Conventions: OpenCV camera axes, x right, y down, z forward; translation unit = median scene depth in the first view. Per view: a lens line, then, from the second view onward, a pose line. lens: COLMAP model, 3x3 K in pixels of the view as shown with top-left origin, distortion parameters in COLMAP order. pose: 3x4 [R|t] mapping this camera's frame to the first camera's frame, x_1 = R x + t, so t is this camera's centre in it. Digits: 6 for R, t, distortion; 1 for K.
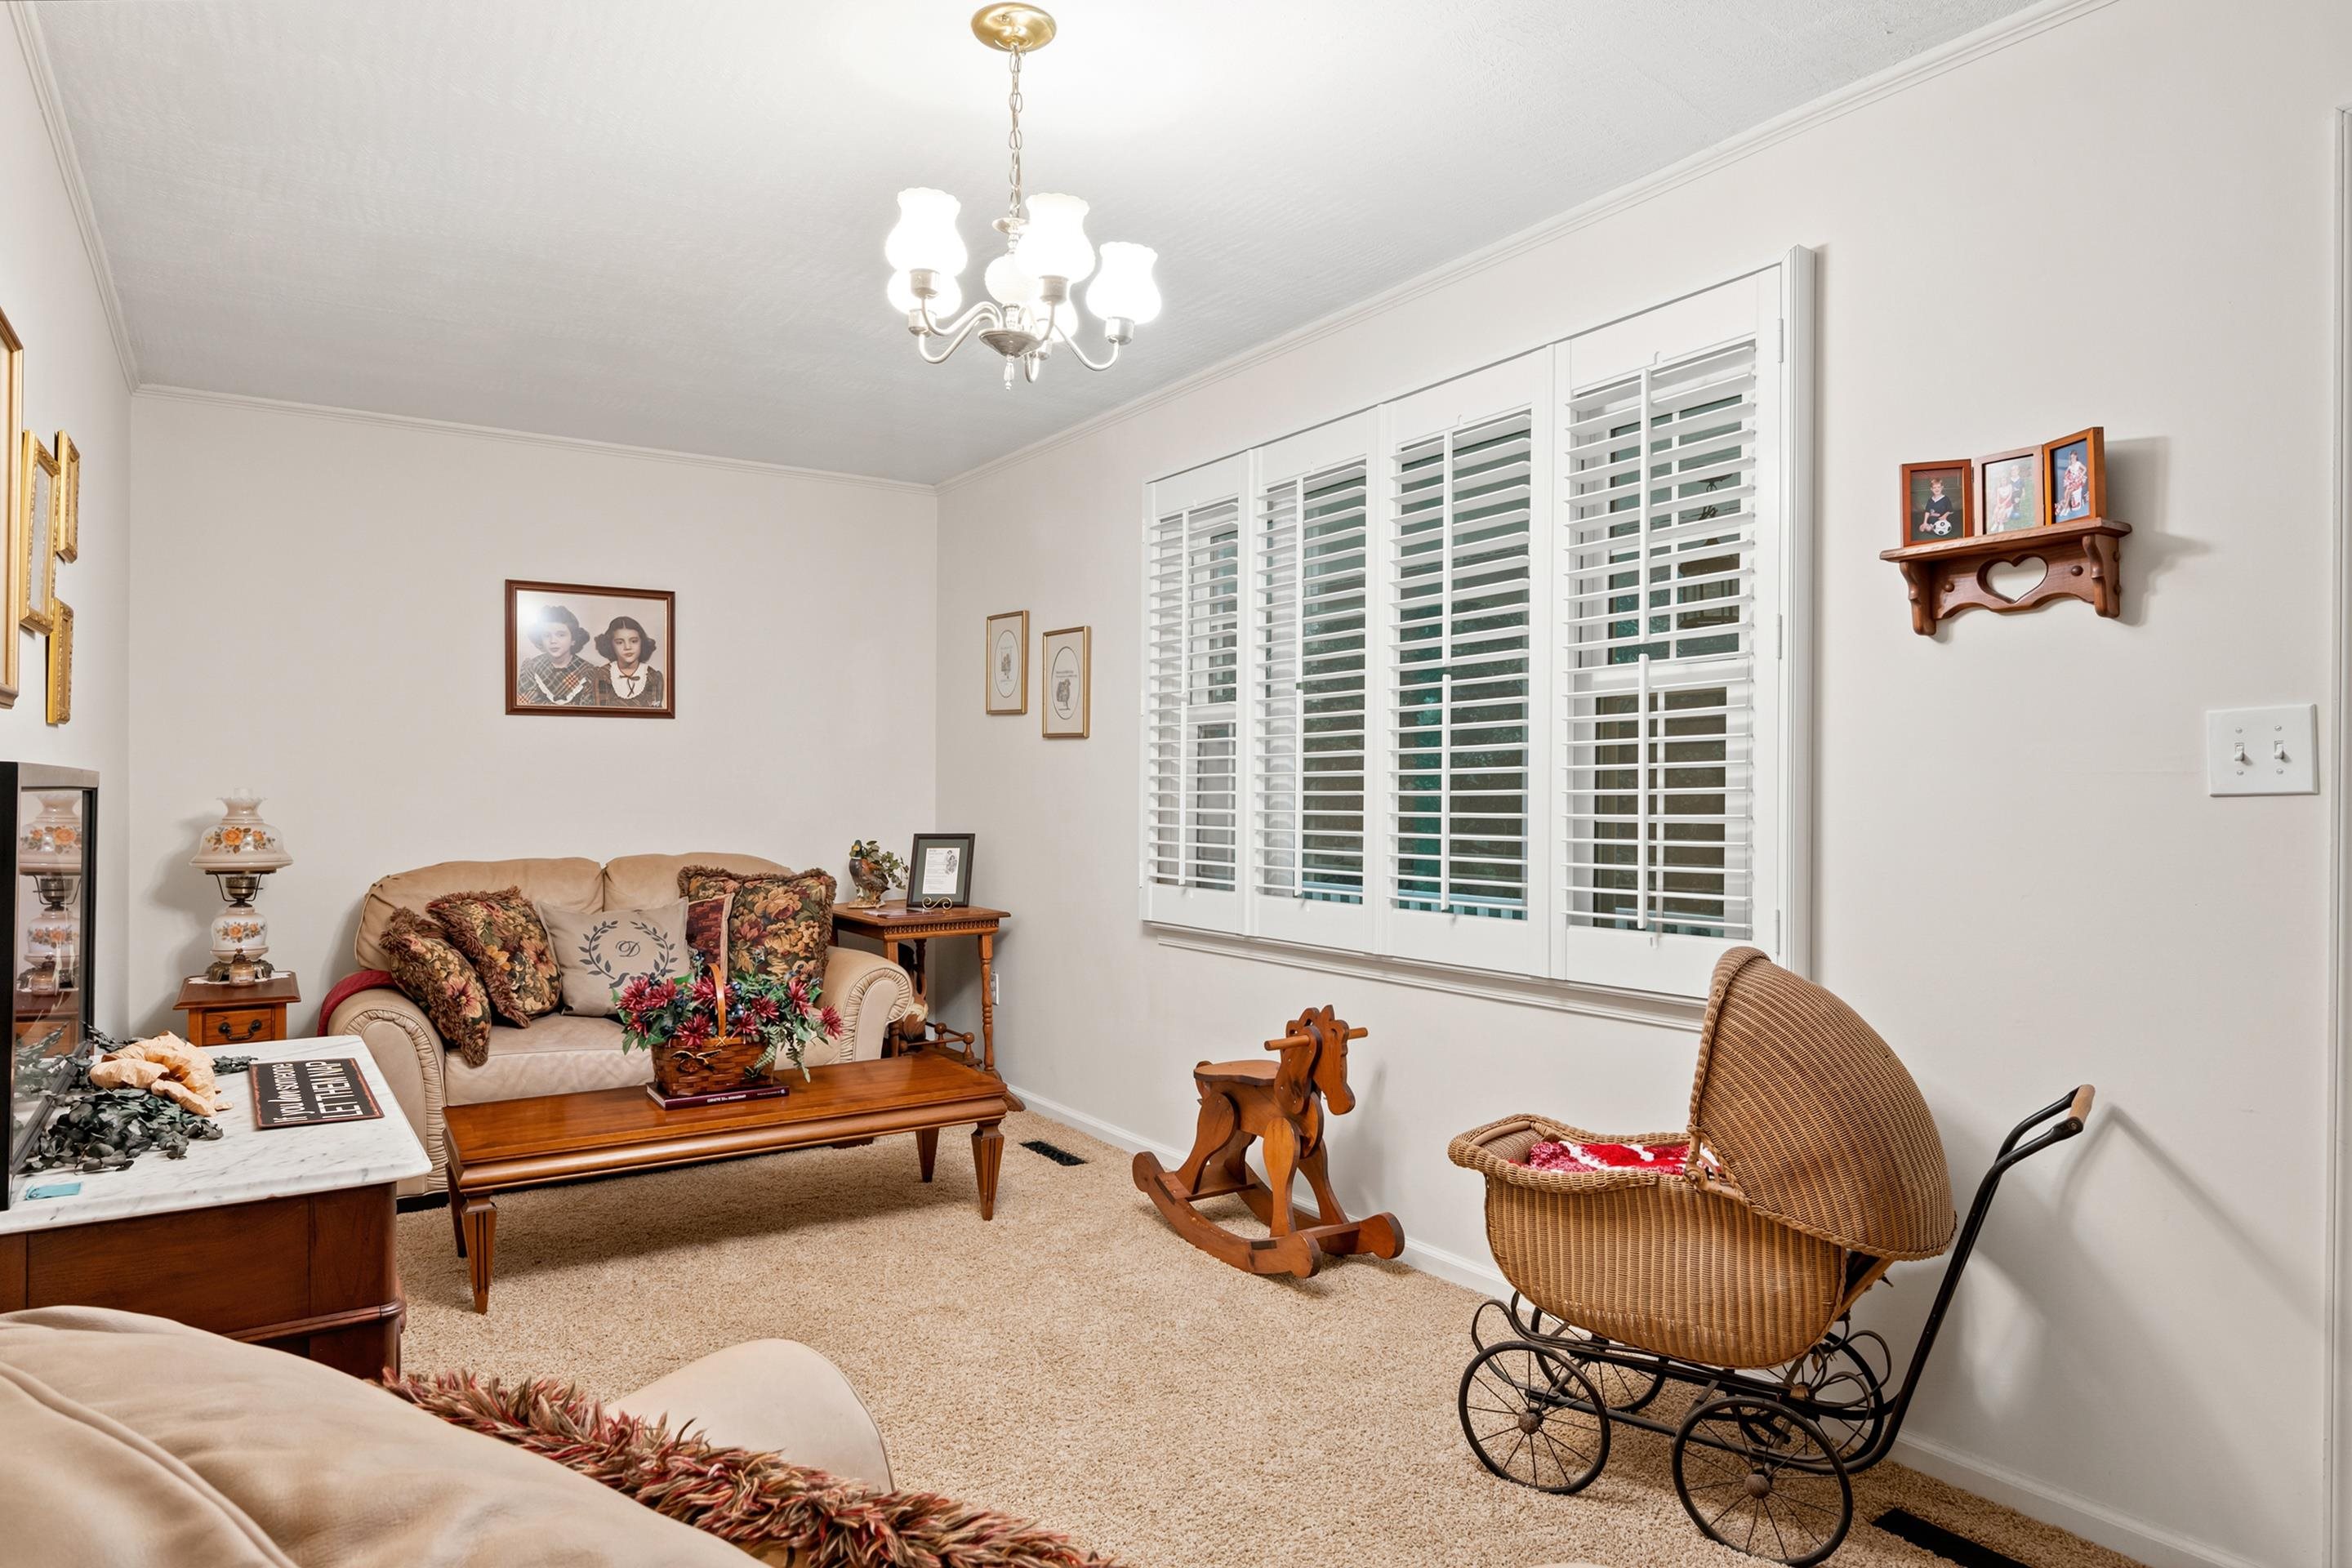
lens RADIAL K [[1338.9, 0, 1161.4], [0, 1338.9, 793.9], [0, 0, 1]] dist [-0.001591, -0.010721]
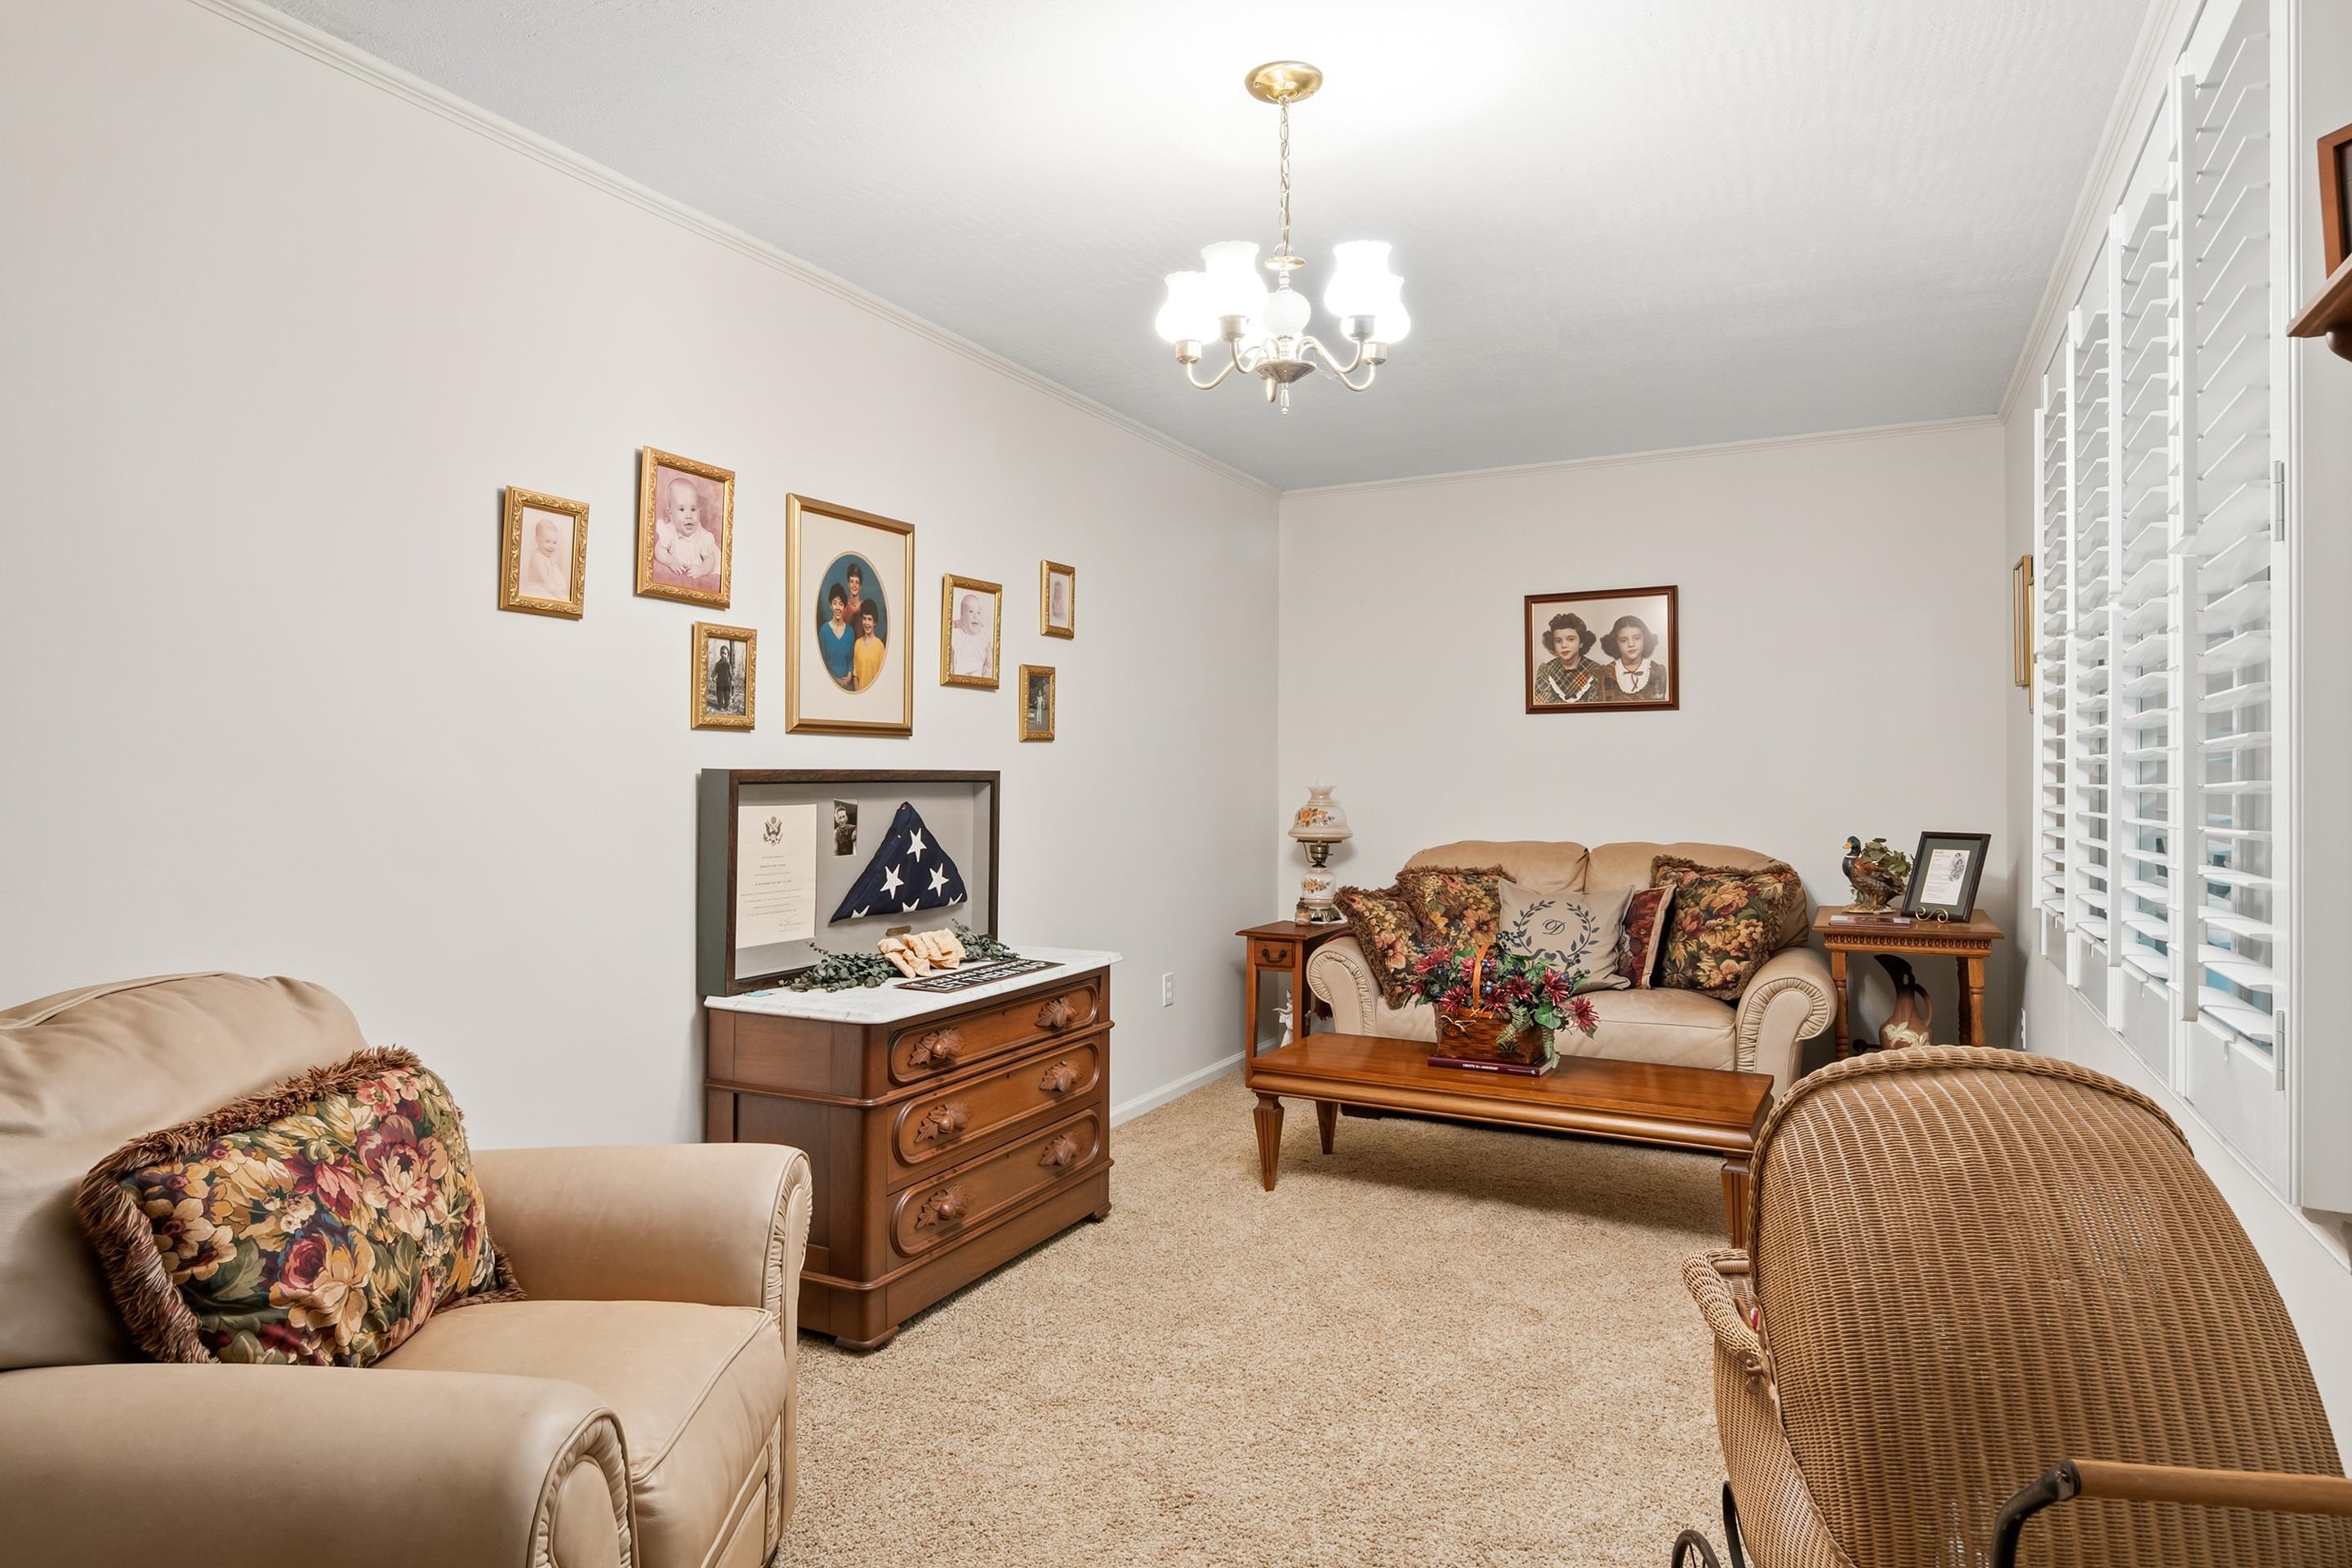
lens RADIAL K [[1335.8, 0, 1172.1], [0, 1335.8, 774.9], [0, 0, 1]] dist [-0.000433, -0.002939]
pose [[0.478005, -0.002740, -0.878353, 0.371488], [-0.000110, 0.999995, -0.003179, -0.003952], [0.878357, 0.001617, 0.478002, 0.193651]]
